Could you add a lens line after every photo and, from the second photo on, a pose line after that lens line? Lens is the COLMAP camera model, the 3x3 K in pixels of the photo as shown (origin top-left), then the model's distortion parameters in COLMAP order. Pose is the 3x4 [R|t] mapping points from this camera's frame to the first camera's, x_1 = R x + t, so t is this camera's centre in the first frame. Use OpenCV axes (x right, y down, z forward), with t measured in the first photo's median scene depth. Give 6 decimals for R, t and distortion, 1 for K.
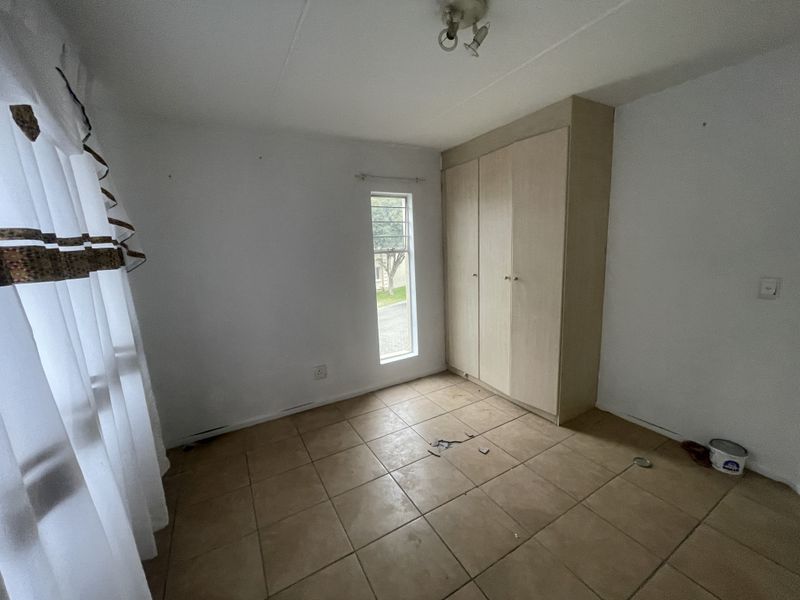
lens RADIAL K [[324.9, 0, 401.0], [0, 324.9, 300.6], [0, 0, 1]] dist [-0.001127, -0.000200]
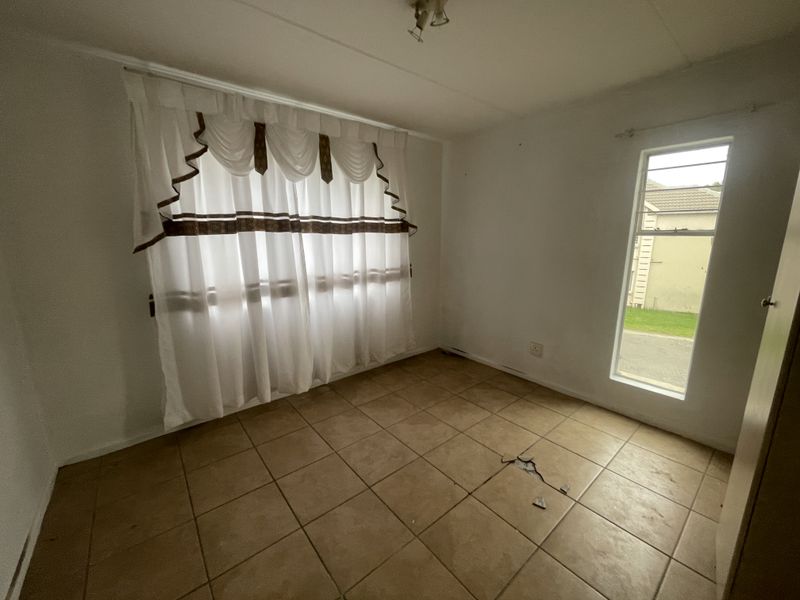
lens RADIAL K [[324.9, 0, 401.0], [0, 324.9, 300.6], [0, 0, 1]] dist [-0.001127, -0.000200]
pose [[0.167978, 0.244053, -0.955103, 0.673534], [-0.171749, 0.961297, 0.215430, -0.079920], [0.970714, 0.127851, 0.203393, 0.401386]]
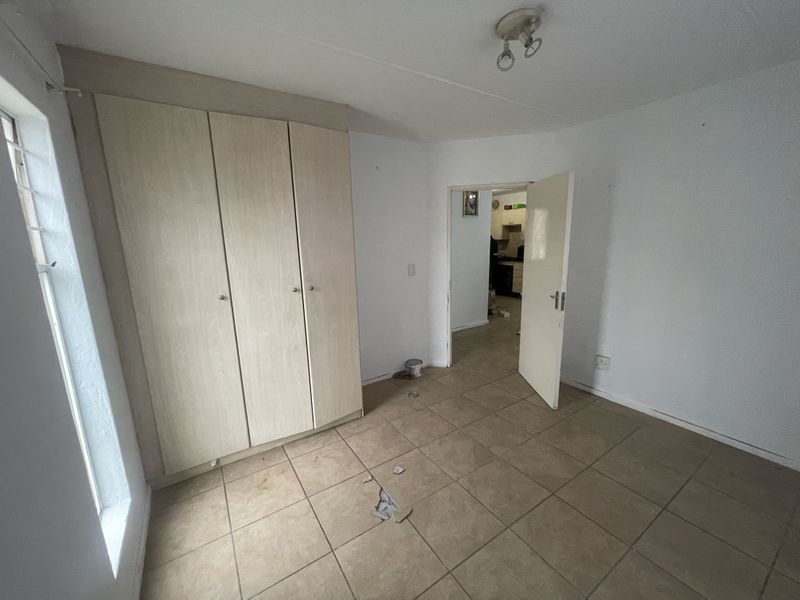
lens RADIAL K [[324.9, 0, 401.0], [0, 324.9, 300.6], [0, 0, 1]] dist [-0.001127, -0.000200]
pose [[-0.059718, -0.156312, 0.985901, -0.480503], [0.198797, 0.966017, 0.165201, -0.125624], [-0.978219, 0.205860, -0.026614, 0.774285]]
